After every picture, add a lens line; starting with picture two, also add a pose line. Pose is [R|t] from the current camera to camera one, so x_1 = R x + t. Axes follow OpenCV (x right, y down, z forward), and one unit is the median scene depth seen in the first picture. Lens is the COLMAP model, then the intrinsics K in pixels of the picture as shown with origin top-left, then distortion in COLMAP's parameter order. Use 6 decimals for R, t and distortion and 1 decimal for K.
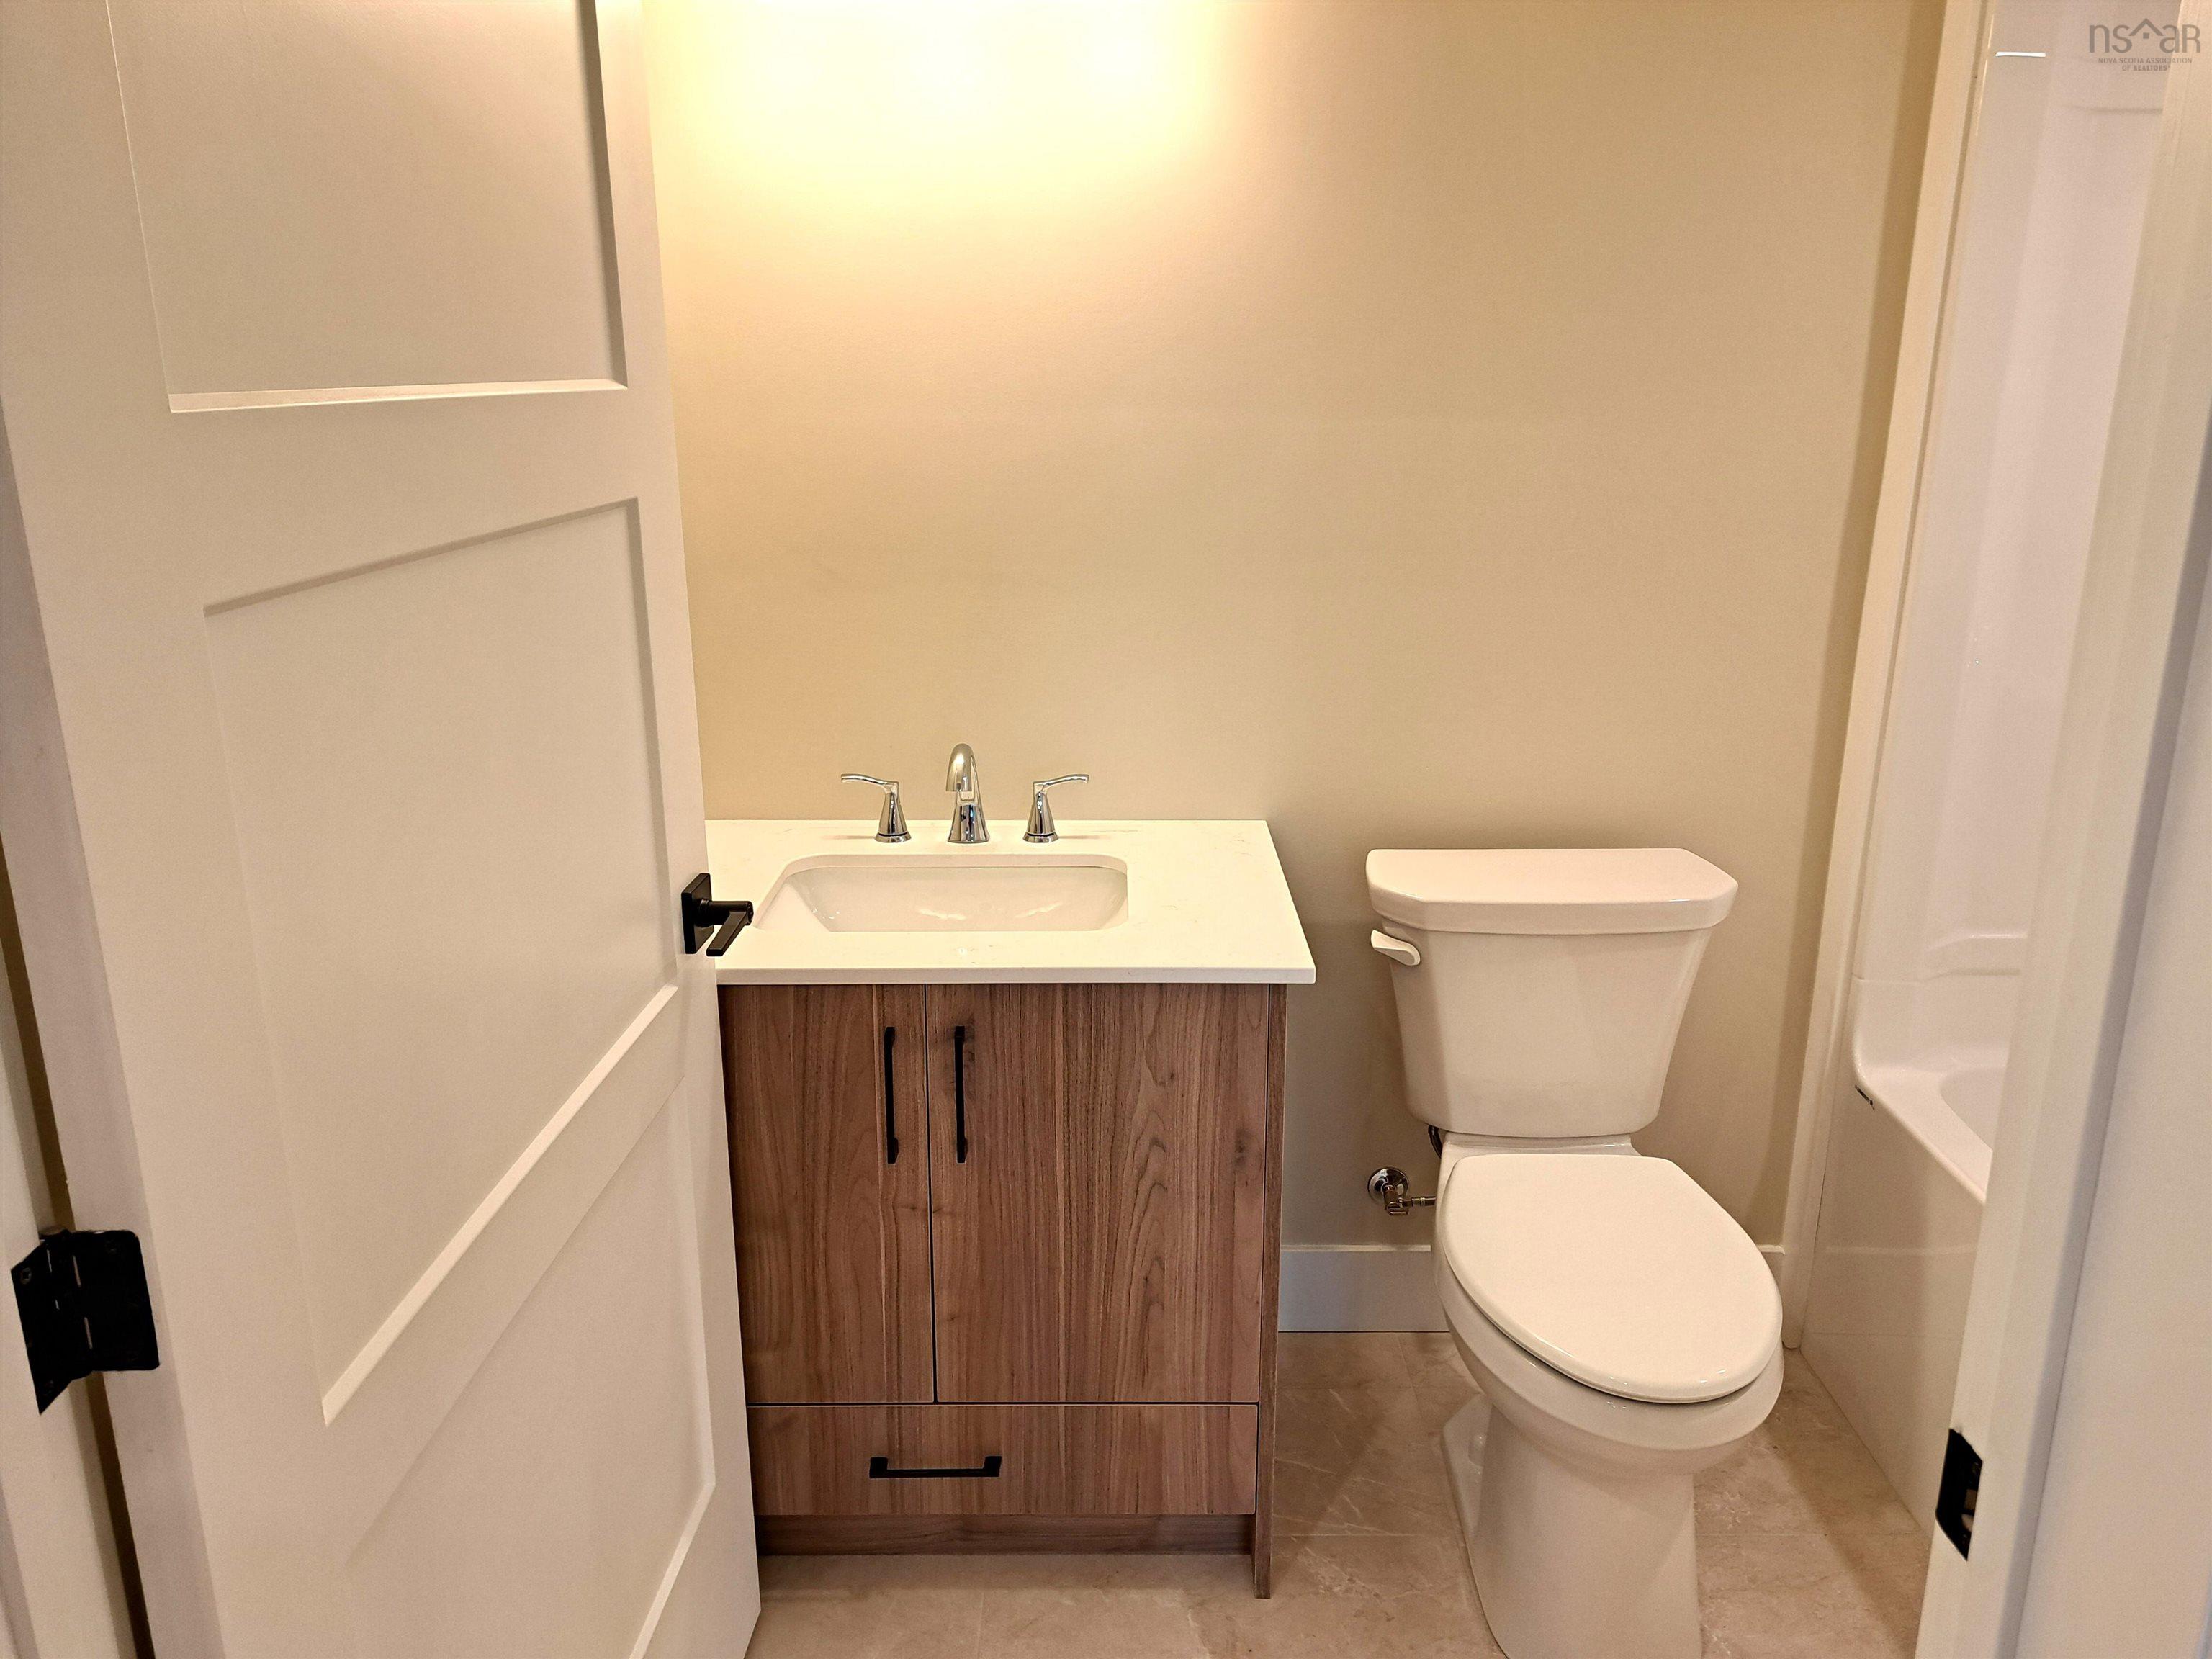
lens RADIAL K [[1602.1, 0, 1109.8], [0, 1602.1, 810.9], [0, 0, 1]] dist [0.070164, -0.041956]
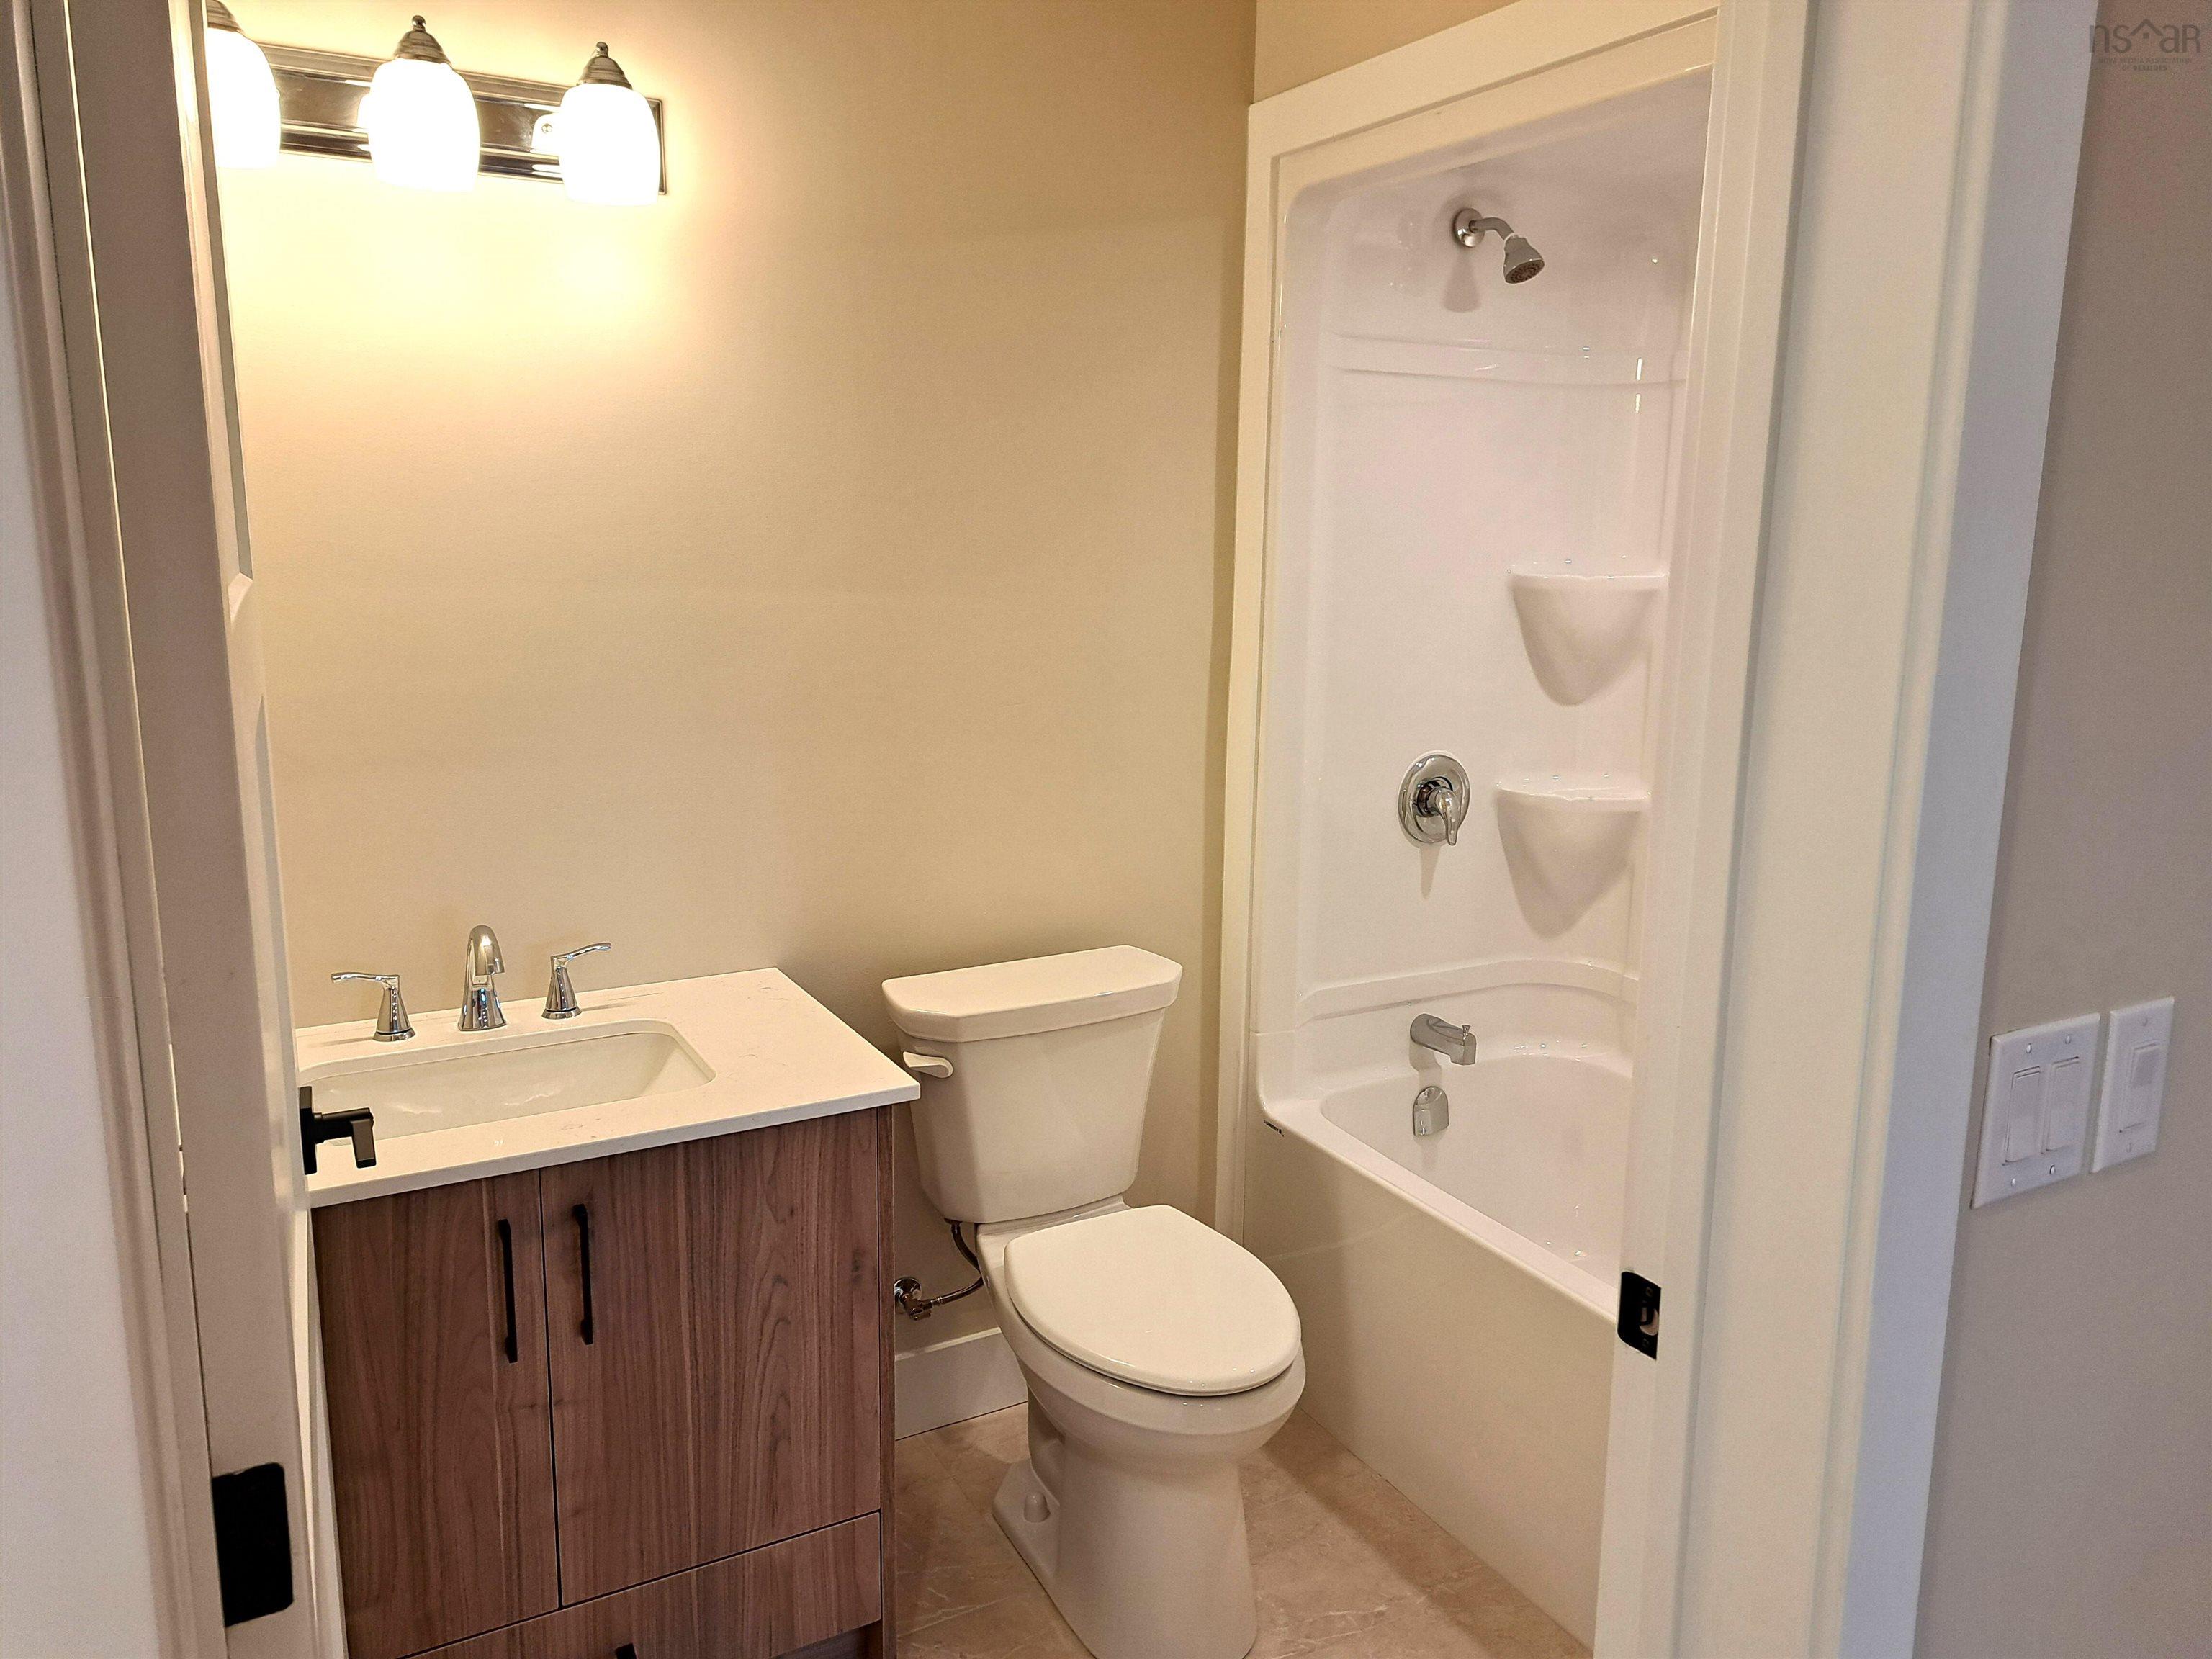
lens RADIAL K [[1602.1, 0, 1120.3], [0, 1602.1, 825.2], [0, 0, 1]] dist [0.070164, -0.041956]
pose [[0.880047, -0.084572, 0.467295, -0.228187], [0.121618, 0.991336, -0.049627, -0.007603], [-0.459049, 0.100505, 0.882707, -0.058450]]
